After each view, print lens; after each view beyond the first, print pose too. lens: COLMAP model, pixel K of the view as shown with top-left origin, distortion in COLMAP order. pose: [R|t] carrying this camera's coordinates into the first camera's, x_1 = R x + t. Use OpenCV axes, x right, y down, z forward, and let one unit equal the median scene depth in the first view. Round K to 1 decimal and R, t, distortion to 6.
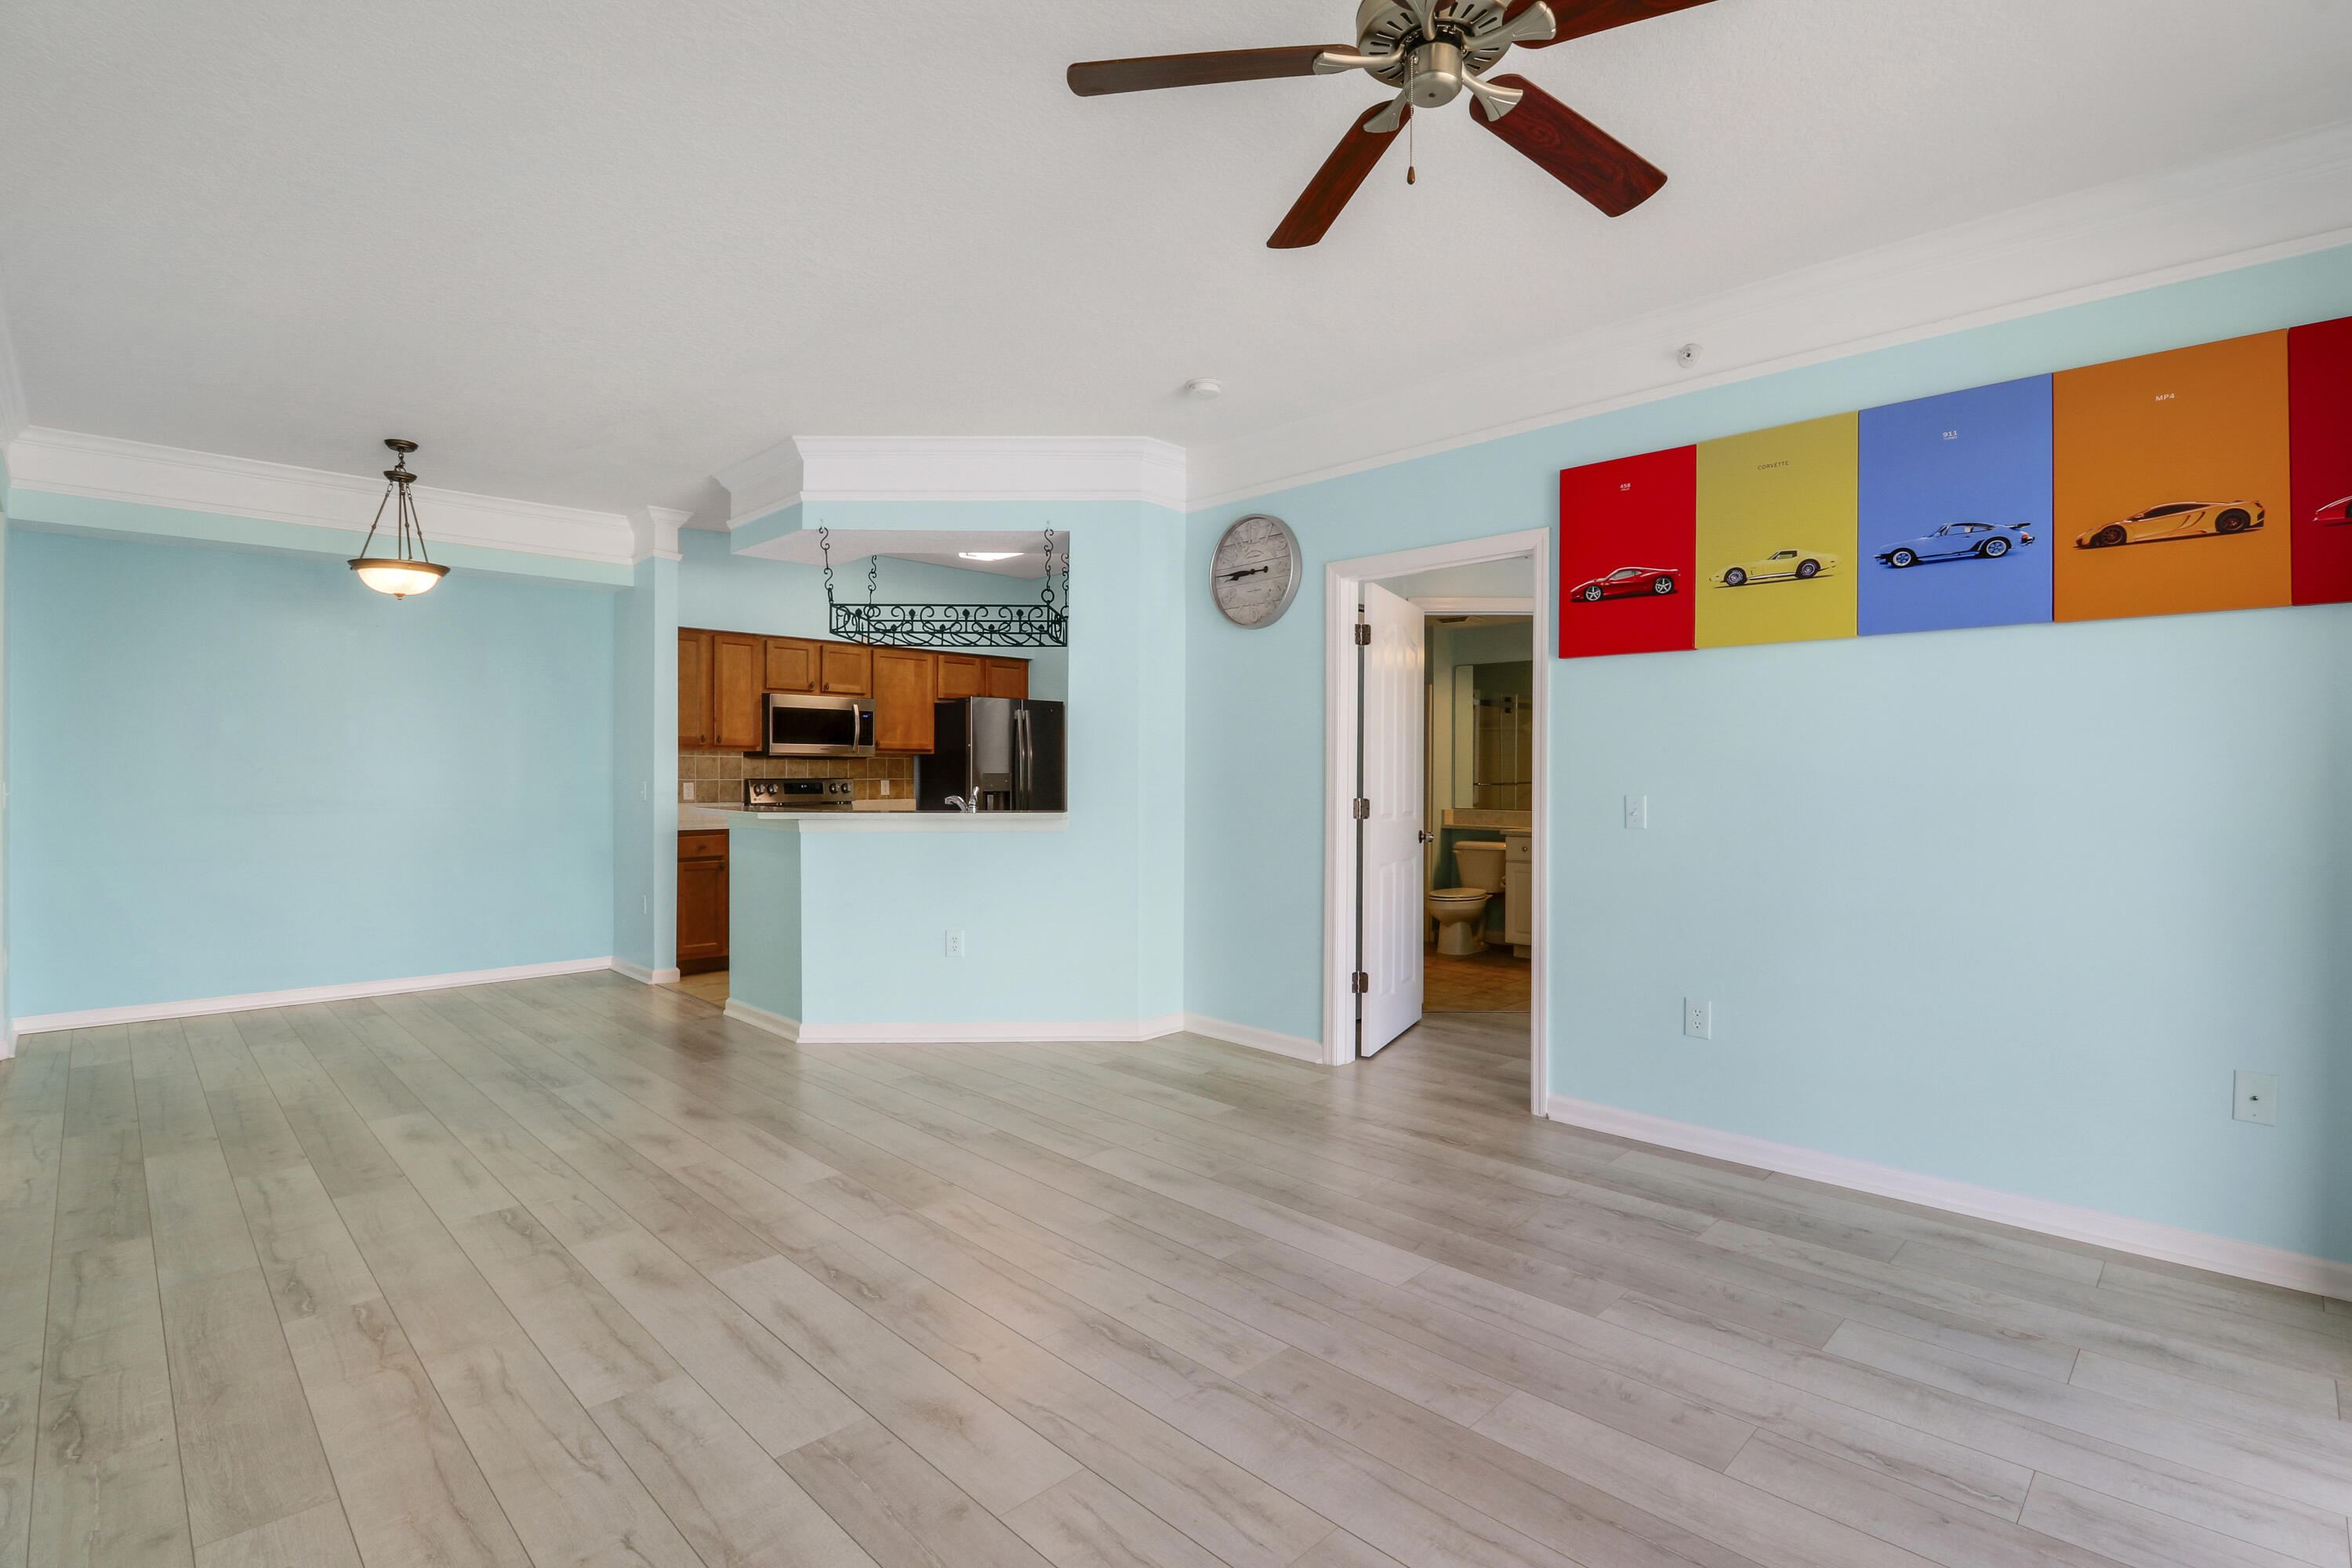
lens RADIAL K [[1103.3, 0, 1199.0], [0, 1103.3, 778.8], [0, 0, 1]] dist [0.000655, -0.009766]
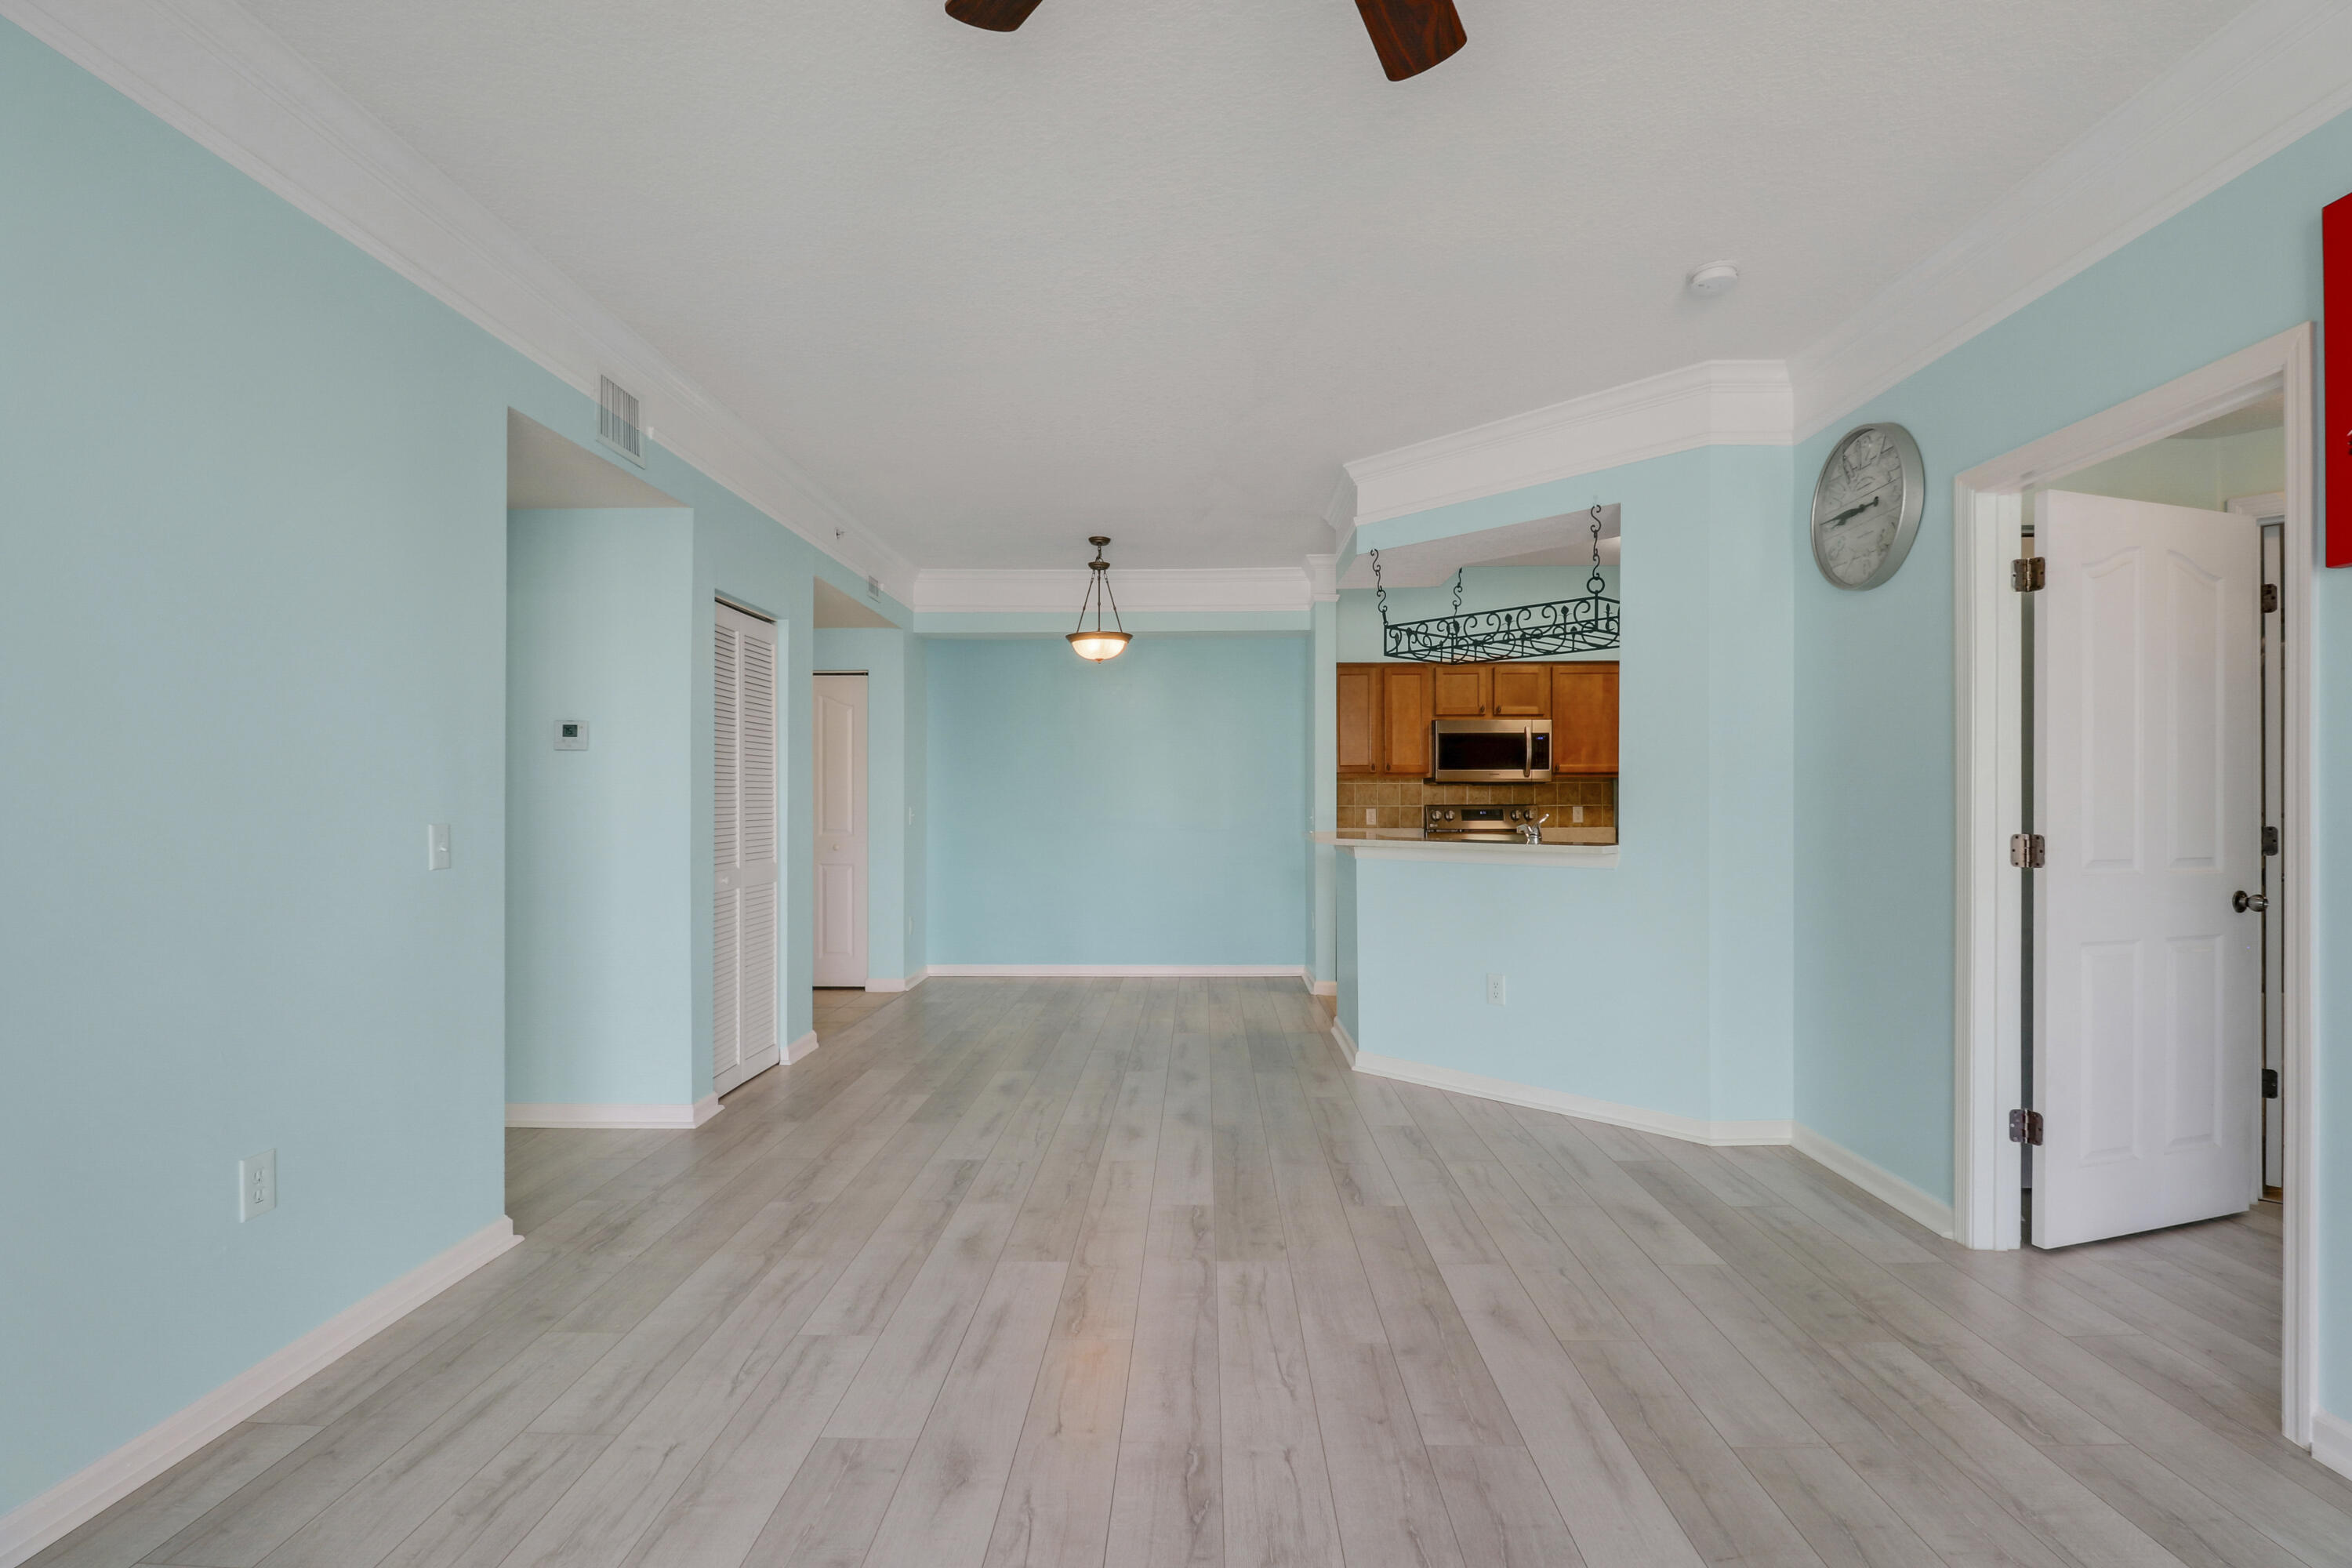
lens RADIAL K [[1103.3, 0, 1180.2], [0, 1103.3, 790.9], [0, 0, 1]] dist [0.000655, -0.009766]
pose [[0.686739, -0.010948, -0.726822, 0.252945], [0.000943, 0.999899, -0.014171, 0.001403], [0.726903, 0.009046, 0.686680, 0.201670]]
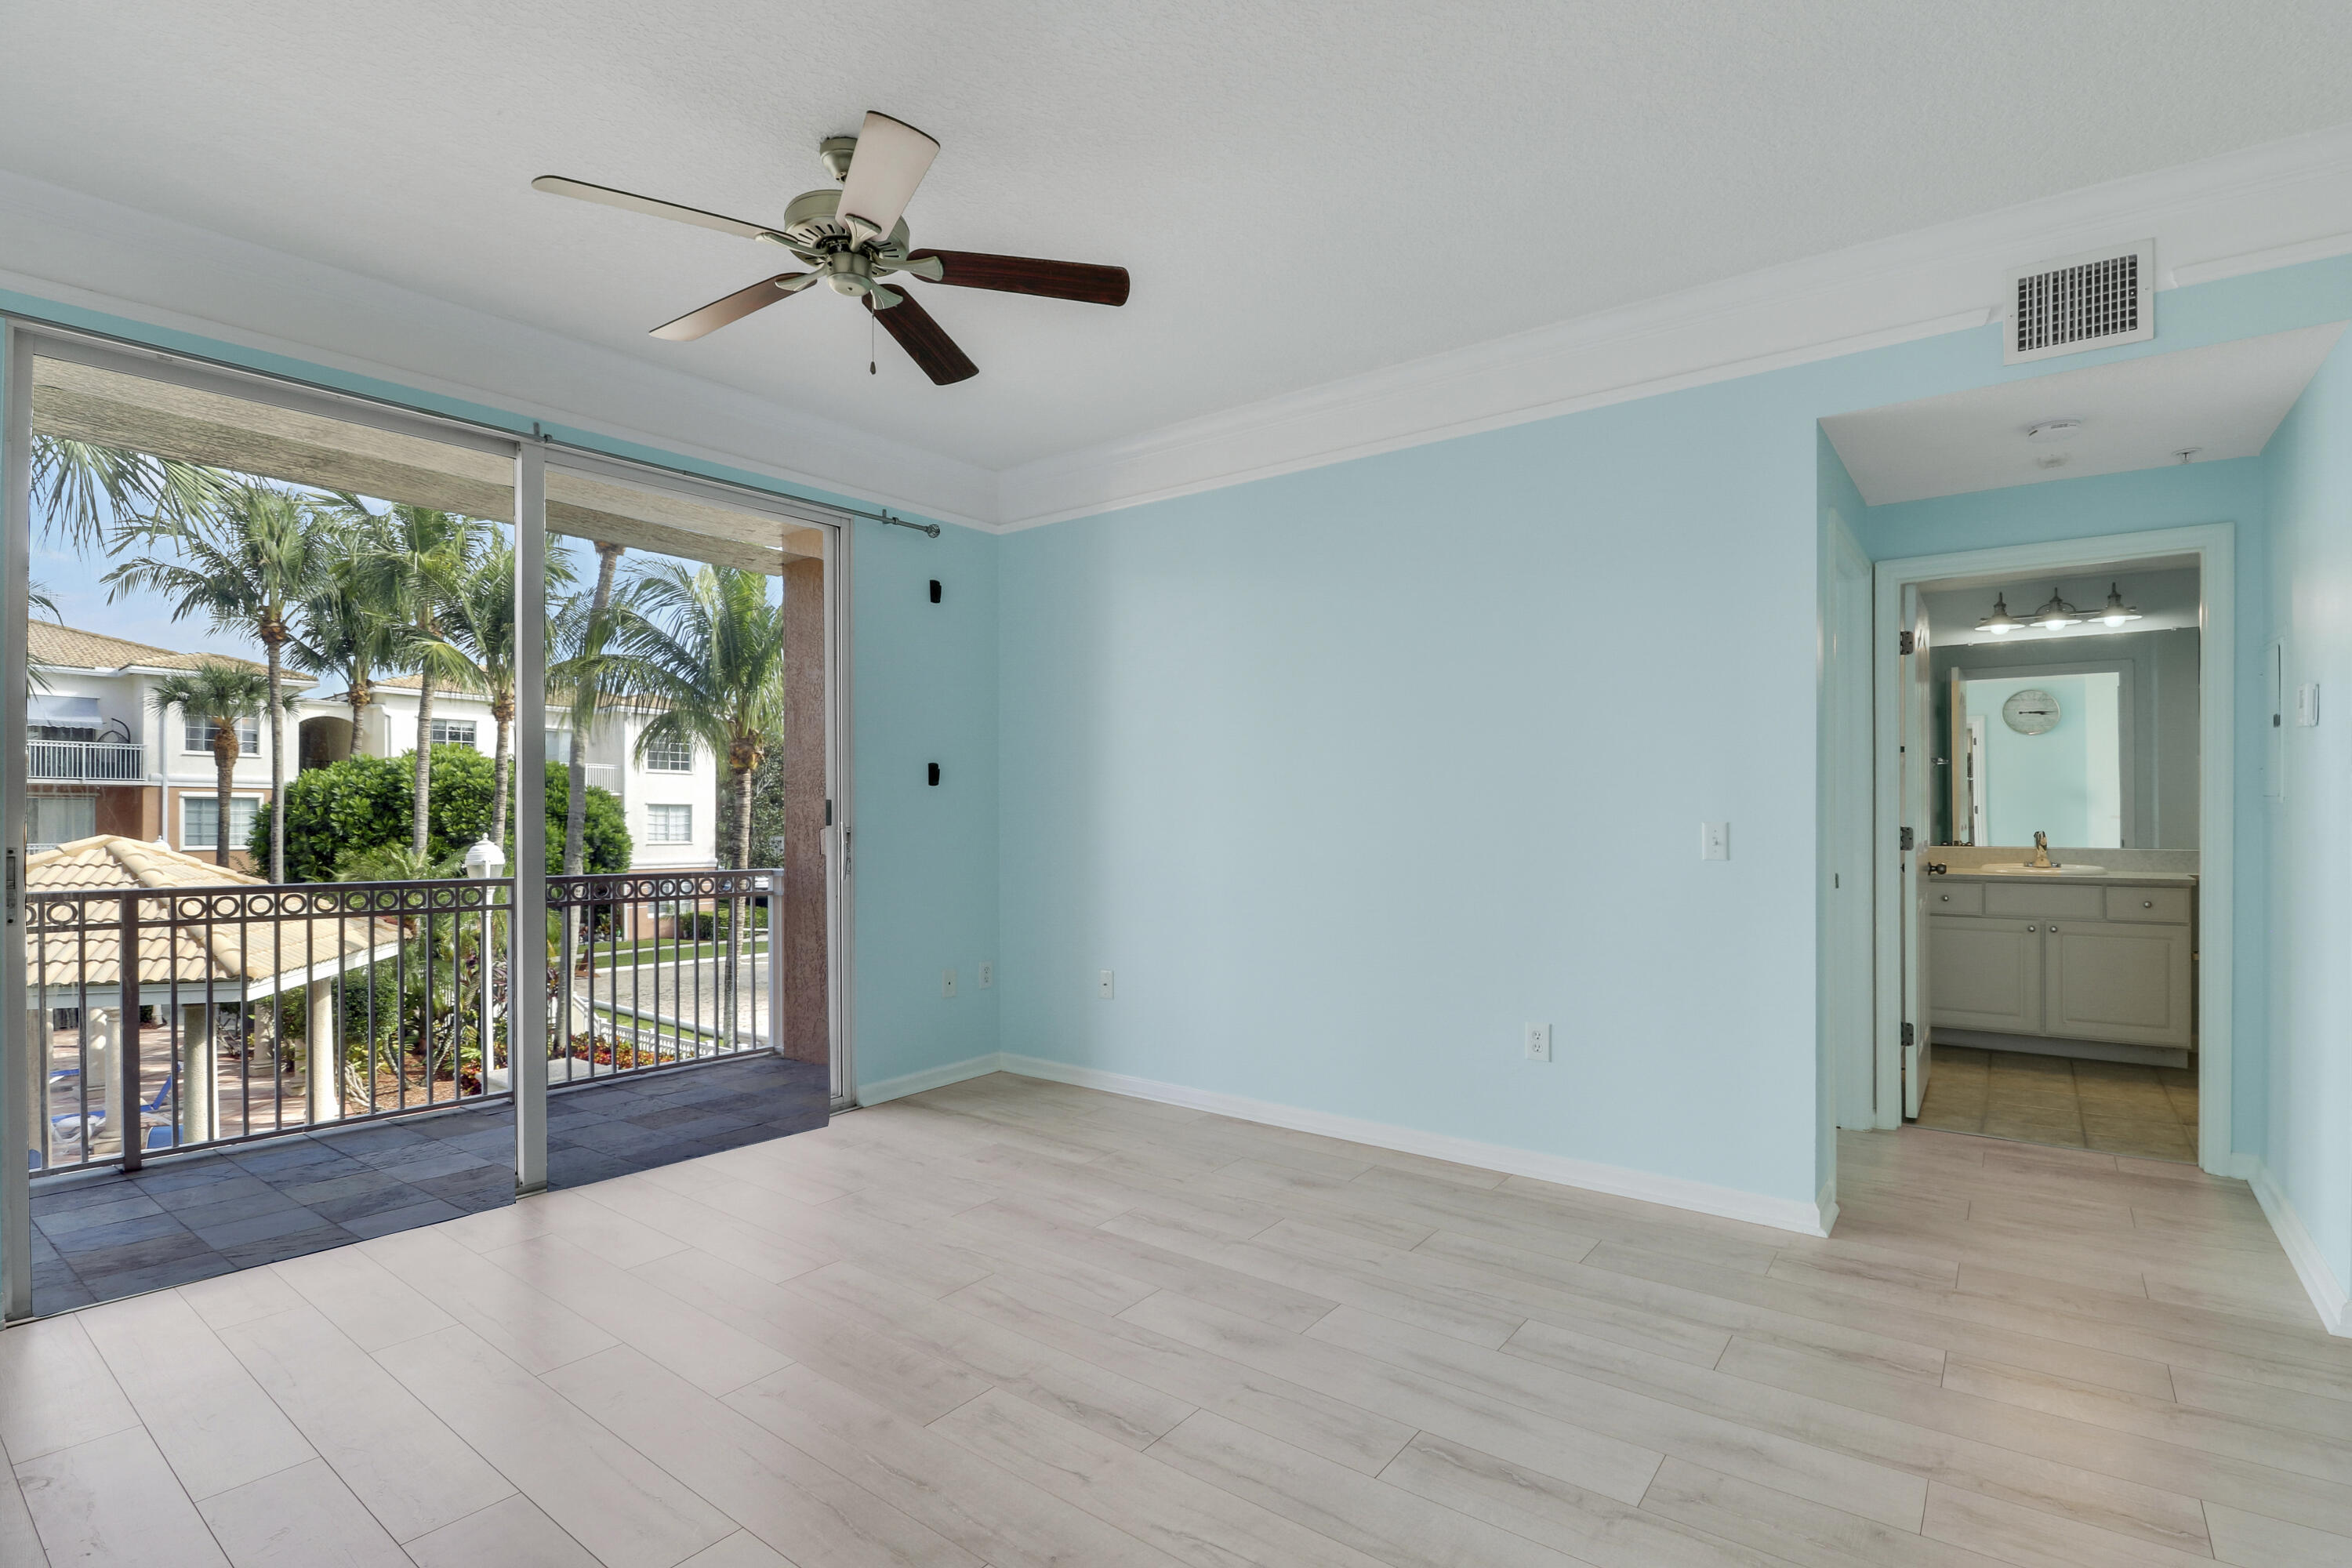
lens RADIAL K [[1103.3, 0, 1196.1], [0, 1103.3, 793.9], [0, 0, 1]] dist [0.000655, -0.009766]
pose [[-0.990837, -0.002139, -0.135048, -0.007538], [-0.001696, 0.999993, -0.003393, -0.005345], [0.135054, -0.003133, -0.990833, 0.921012]]
